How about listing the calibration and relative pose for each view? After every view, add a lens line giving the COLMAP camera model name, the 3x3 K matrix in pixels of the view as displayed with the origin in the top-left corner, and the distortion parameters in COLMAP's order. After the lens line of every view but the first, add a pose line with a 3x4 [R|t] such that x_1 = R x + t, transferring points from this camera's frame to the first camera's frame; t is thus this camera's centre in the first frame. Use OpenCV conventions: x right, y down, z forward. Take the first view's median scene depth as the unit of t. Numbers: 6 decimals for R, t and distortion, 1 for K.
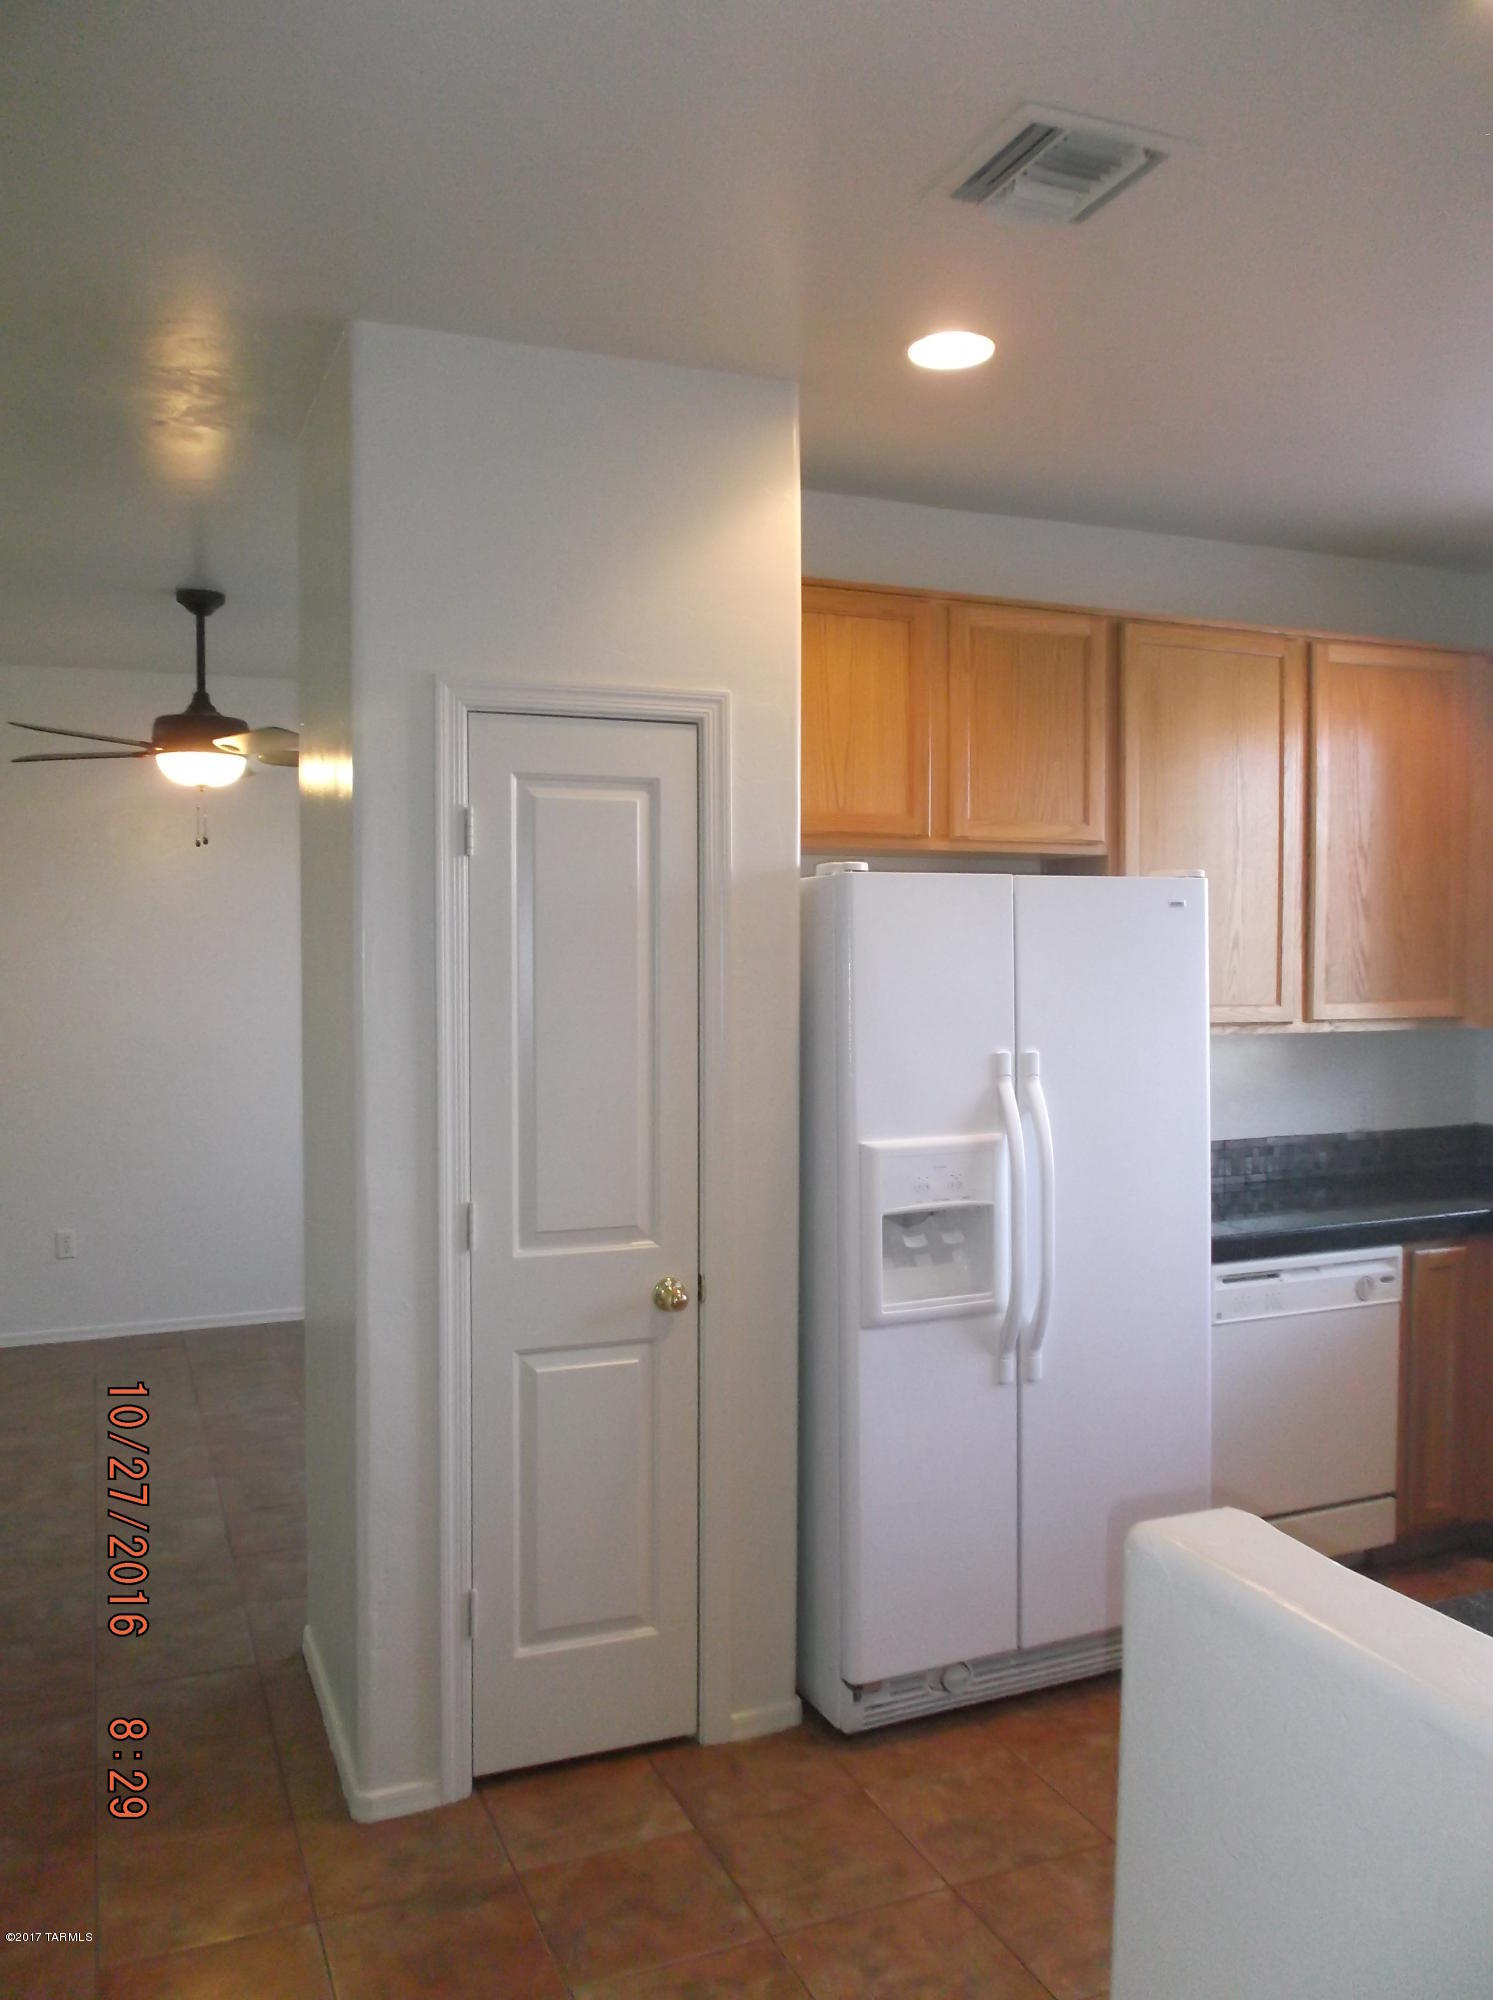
lens RADIAL K [[1560.3, 0, 777.5], [0, 1560.3, 993.6], [0, 0, 1]] dist [-0.034512, 0.007722]
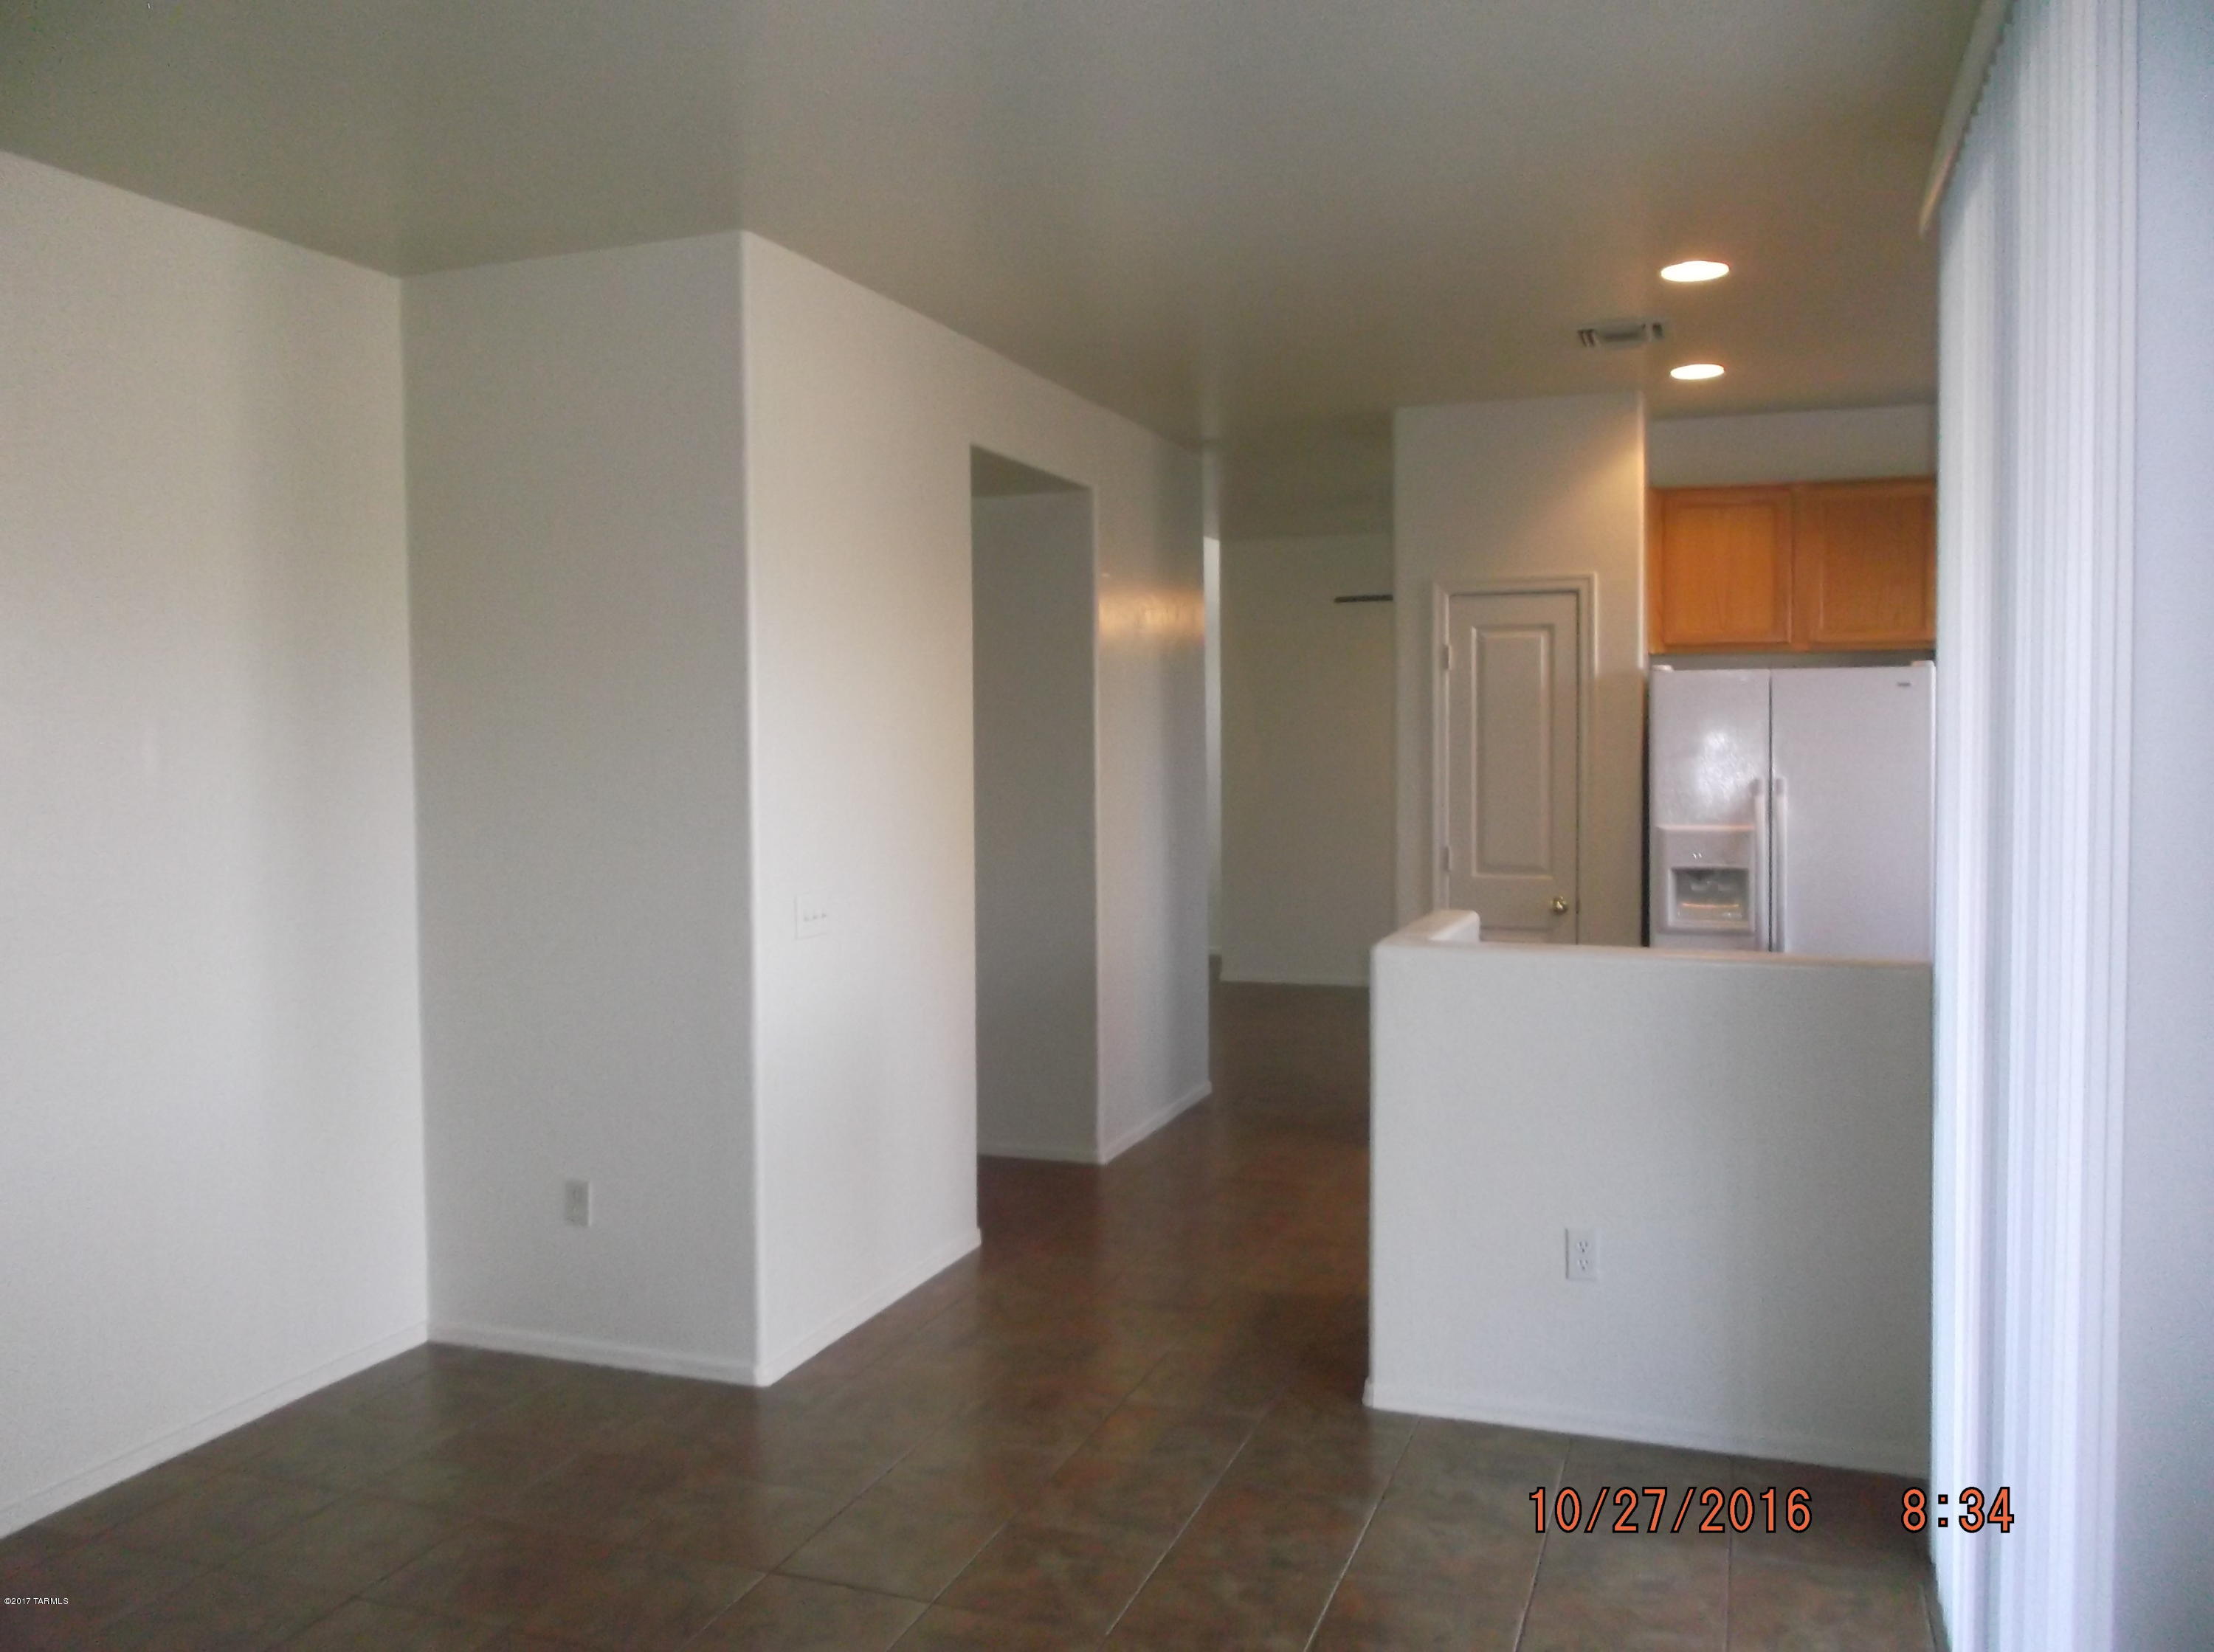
lens RADIAL K [[1727.1, 0, 1113.3], [0, 1727.1, 802.7], [0, 0, 1]] dist [-0.034512, 0.007722]
pose [[0.722981, 0.025736, -0.690389, 0.917426], [-0.018006, 0.999668, 0.018408, 0.043511], [0.690634, -0.000877, 0.723204, -0.797396]]
